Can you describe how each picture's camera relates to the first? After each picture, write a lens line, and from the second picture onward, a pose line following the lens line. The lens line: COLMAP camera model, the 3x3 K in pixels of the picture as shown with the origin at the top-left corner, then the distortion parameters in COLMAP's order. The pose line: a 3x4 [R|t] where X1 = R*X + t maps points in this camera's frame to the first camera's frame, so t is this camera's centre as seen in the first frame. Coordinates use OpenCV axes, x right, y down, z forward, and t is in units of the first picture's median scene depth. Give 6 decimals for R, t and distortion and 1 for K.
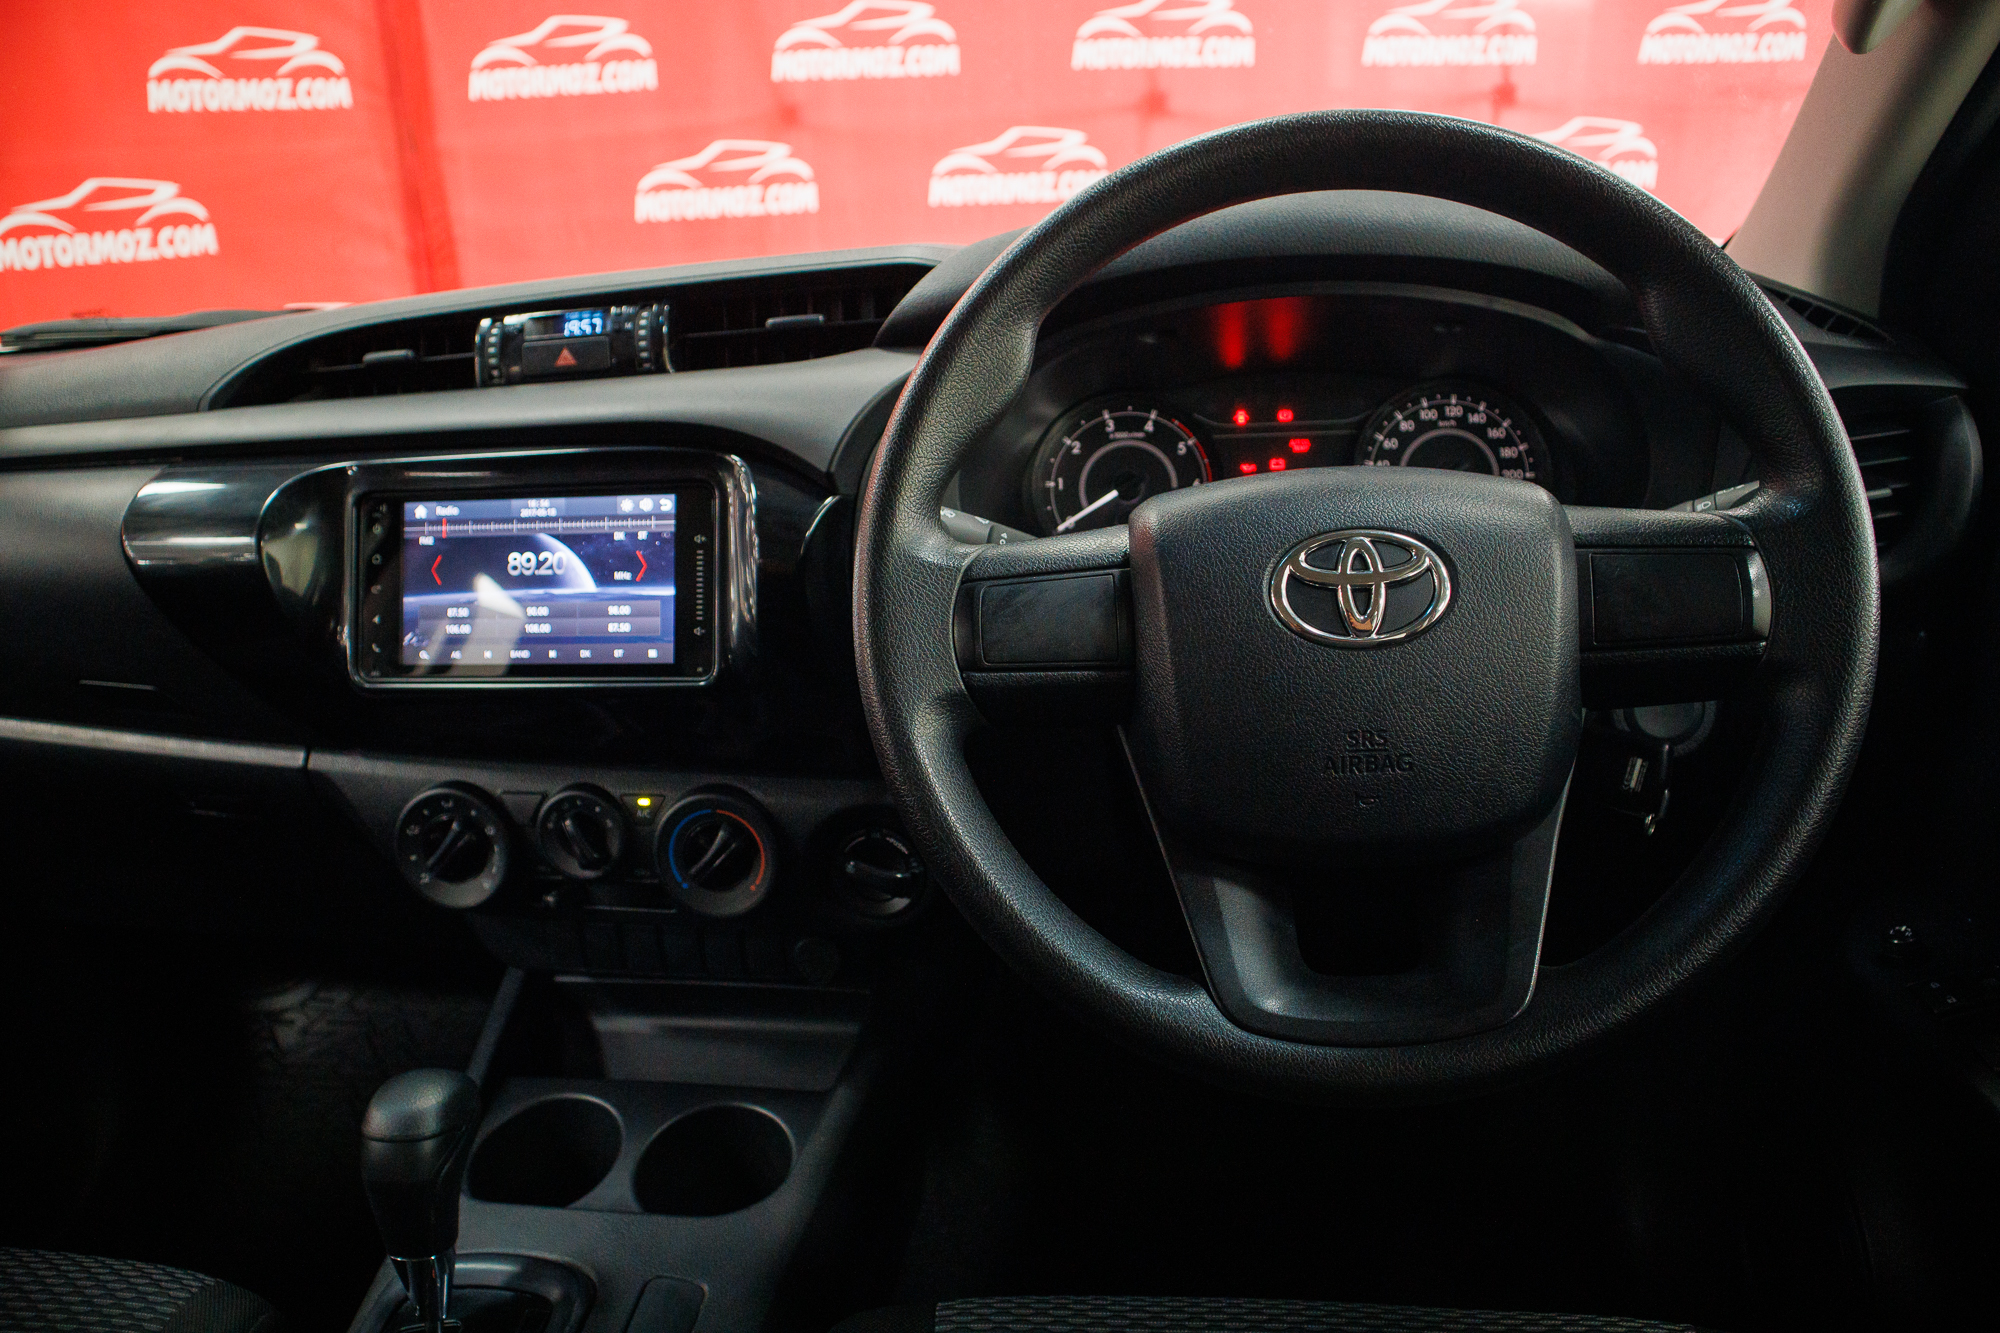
lens RADIAL K [[1387.5, 0, 1000.0], [0, 1387.5, 666.5], [0, 0, 1]] dist [-0.108120, 0.048628]
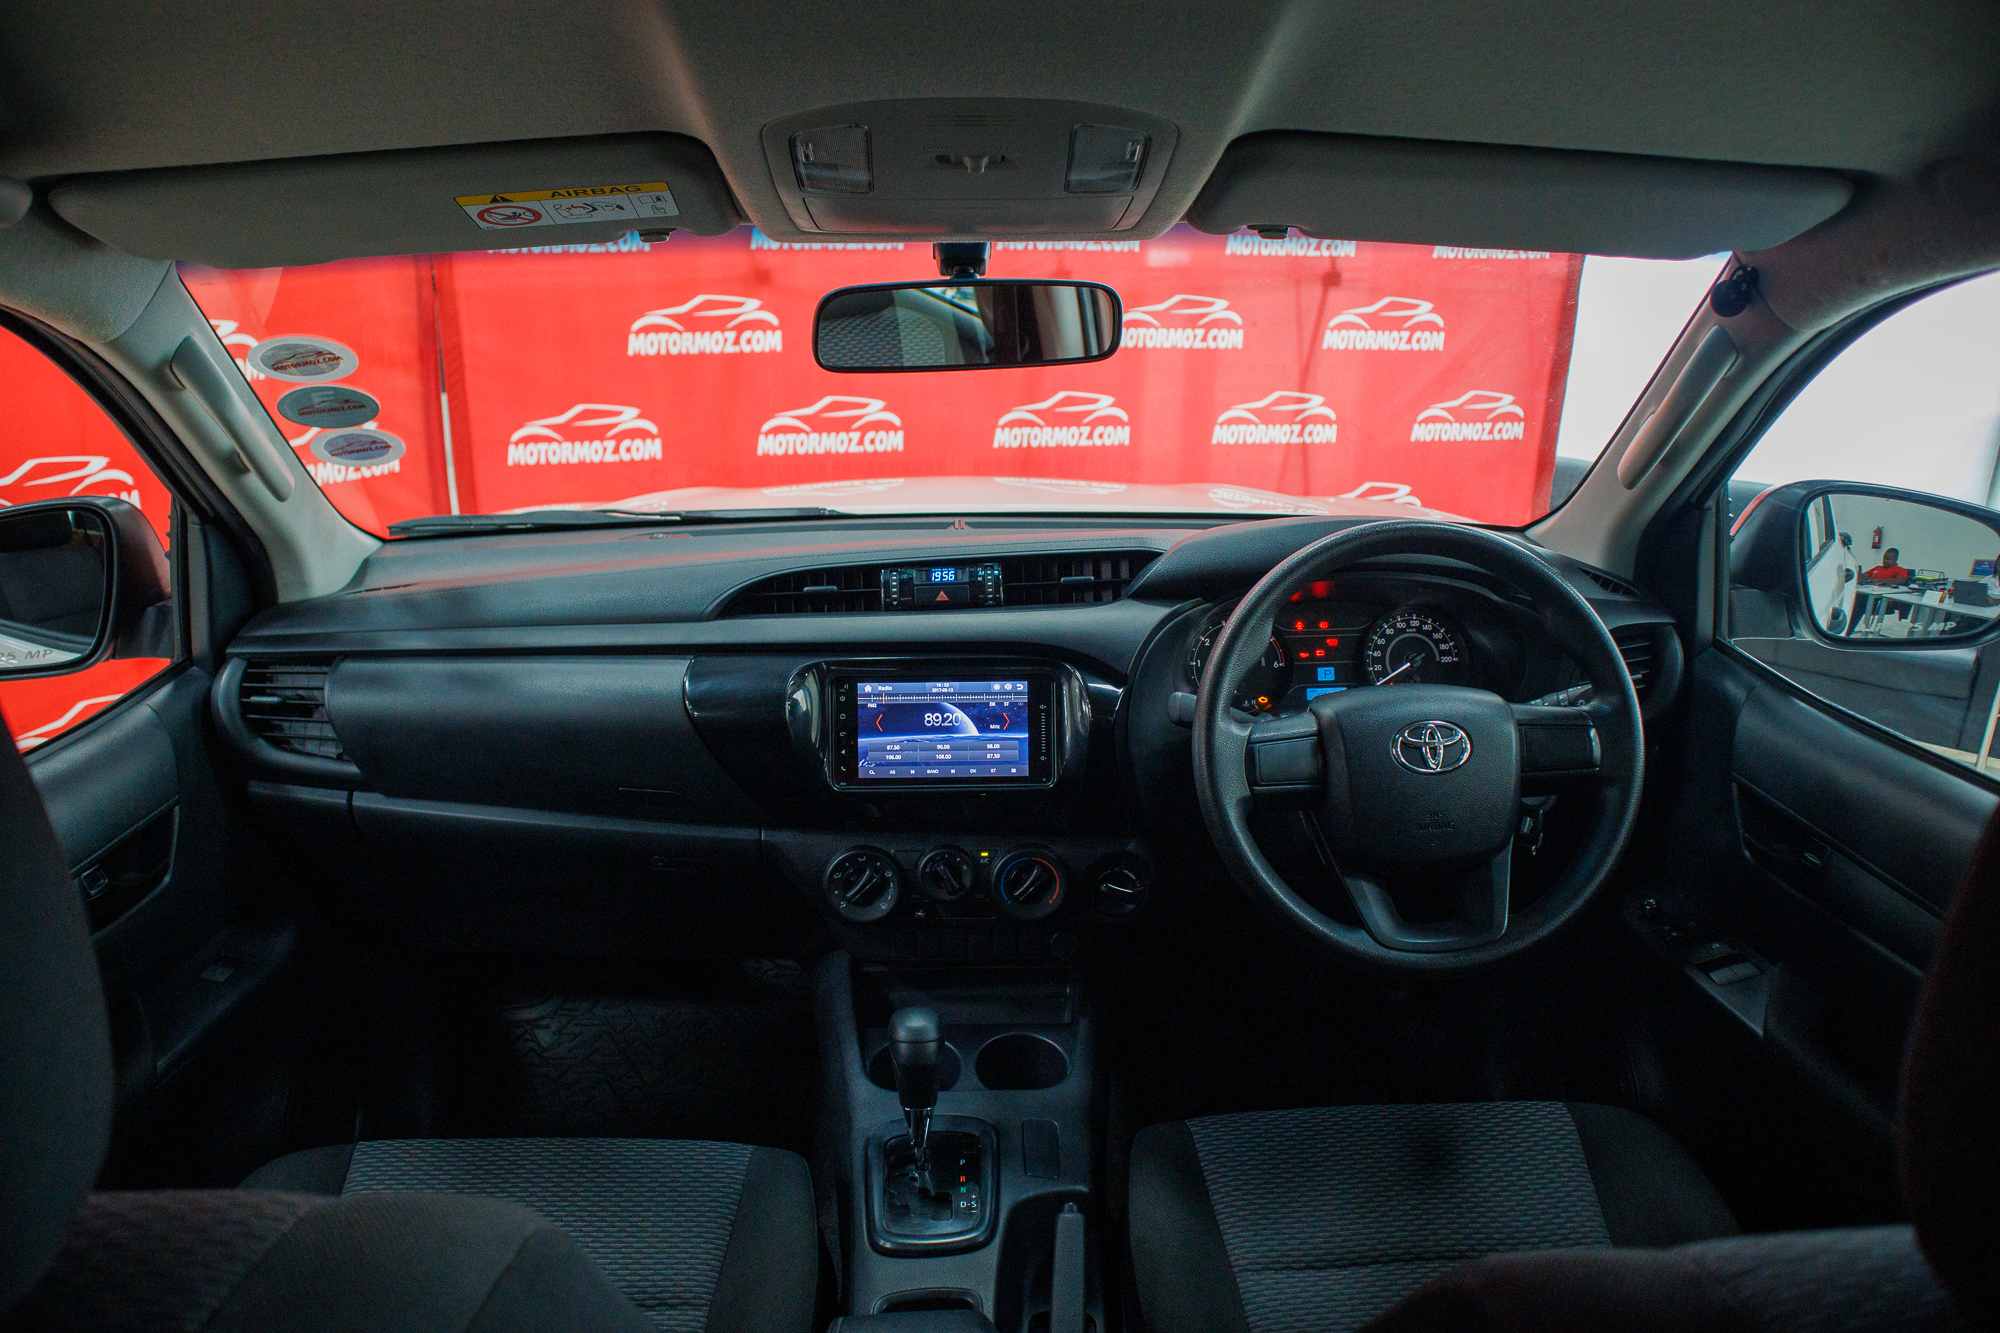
lens RADIAL K [[1387.0, 0, 1000.0], [0, 1387.0, 666.5], [0, 0, 1]] dist [-0.116596, 0.000241]
pose [[0.985774, -0.002574, 0.168058, -0.562322], [0.007677, 0.999529, -0.029719, -0.089522], [-0.167902, 0.030586, 0.985329, -0.754994]]
